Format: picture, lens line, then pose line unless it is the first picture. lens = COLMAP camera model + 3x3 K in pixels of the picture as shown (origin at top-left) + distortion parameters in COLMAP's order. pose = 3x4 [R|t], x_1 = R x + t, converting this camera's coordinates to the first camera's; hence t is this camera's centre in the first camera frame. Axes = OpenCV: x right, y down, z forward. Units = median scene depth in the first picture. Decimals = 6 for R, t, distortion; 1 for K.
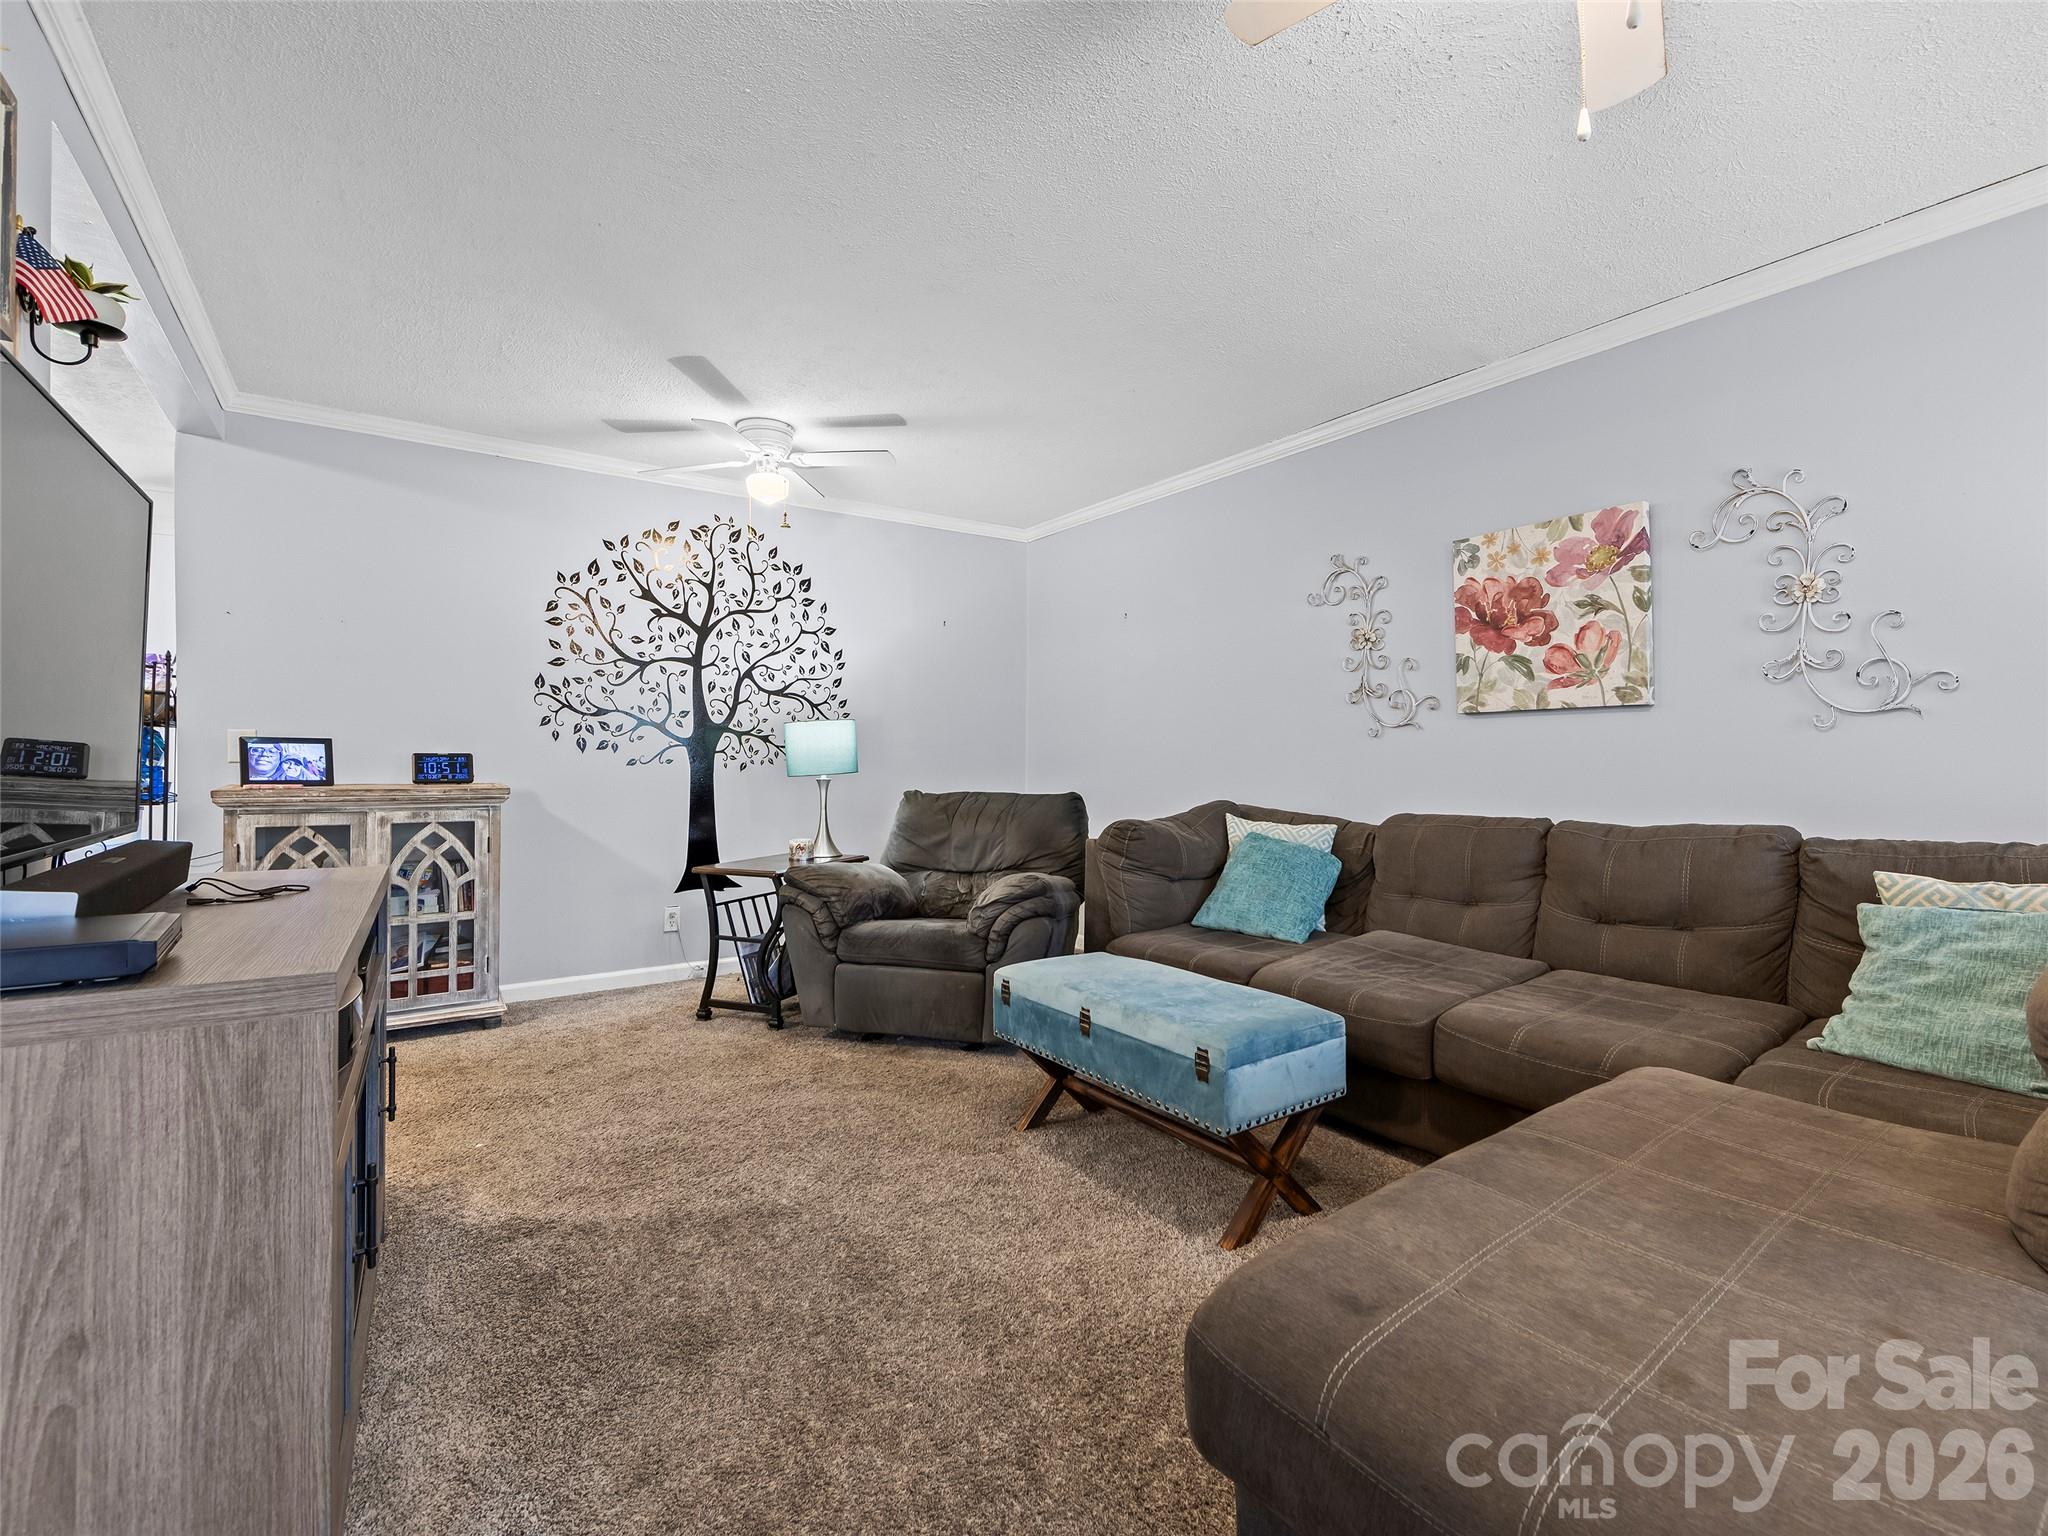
lens RADIAL K [[905.4, 0, 1054.5], [0, 905.4, 757.8], [0, 0, 1]] dist [-0.001093, 0.001246]
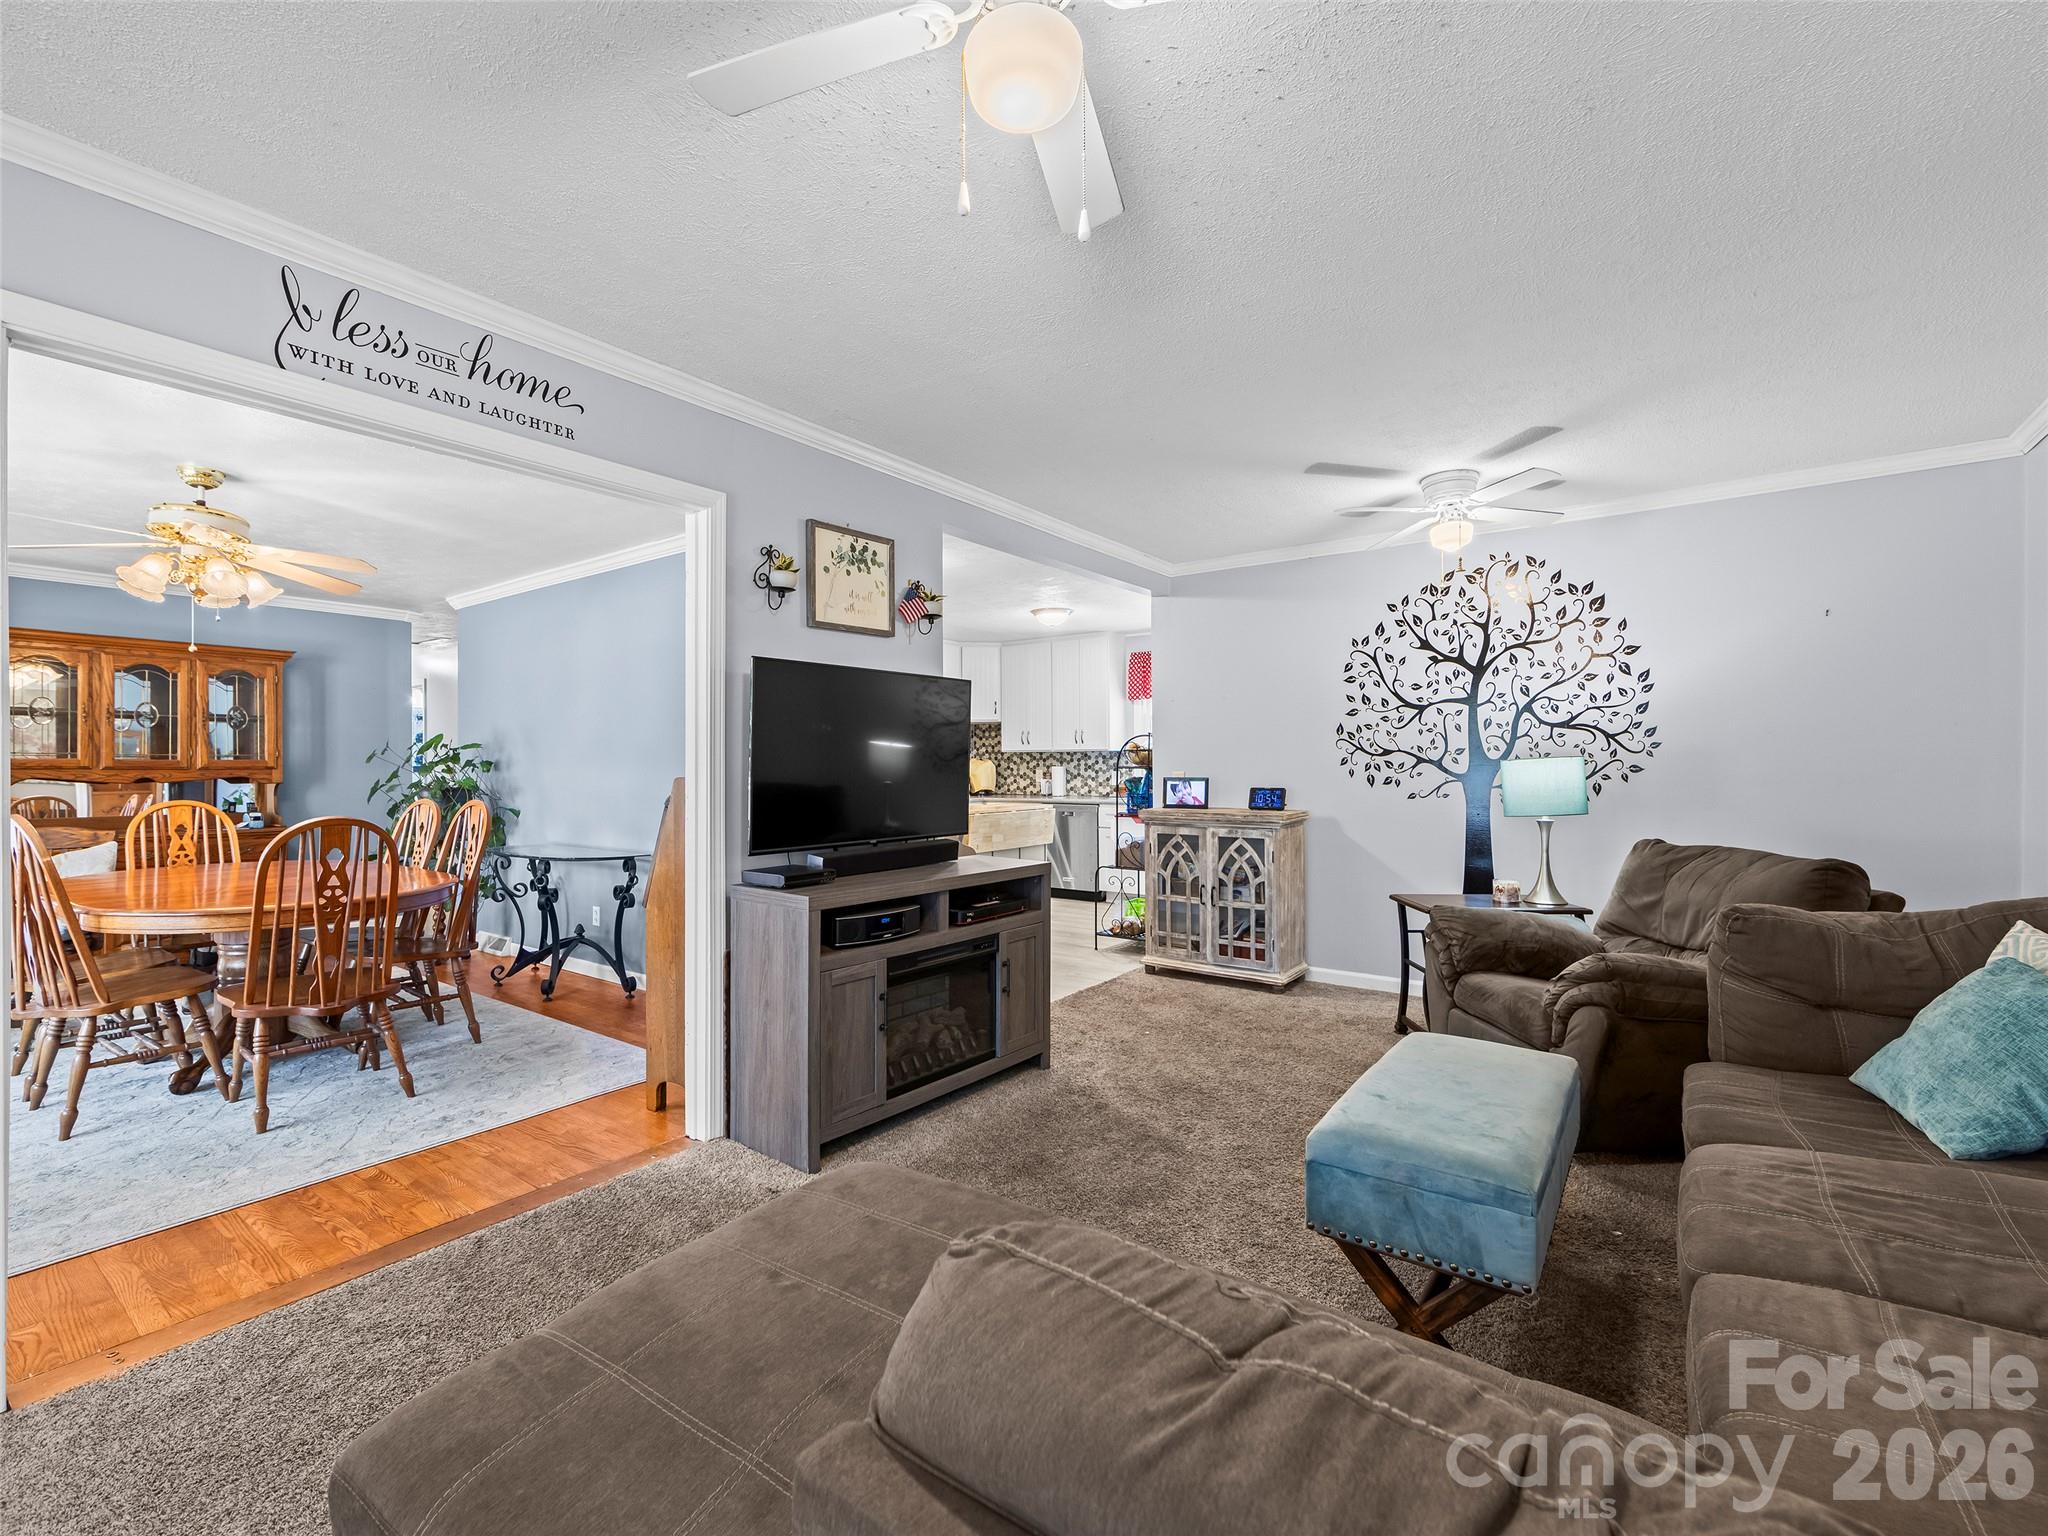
lens RADIAL K [[905.4, 0, 1018.9], [0, 905.4, 772.8], [0, 0, 1]] dist [-0.001093, 0.001246]
pose [[0.308474, 0.002680, -0.951229, 0.461162], [0.004283, 0.999982, 0.004206, -0.031347], [0.951223, -0.005372, 0.308457, 0.191896]]
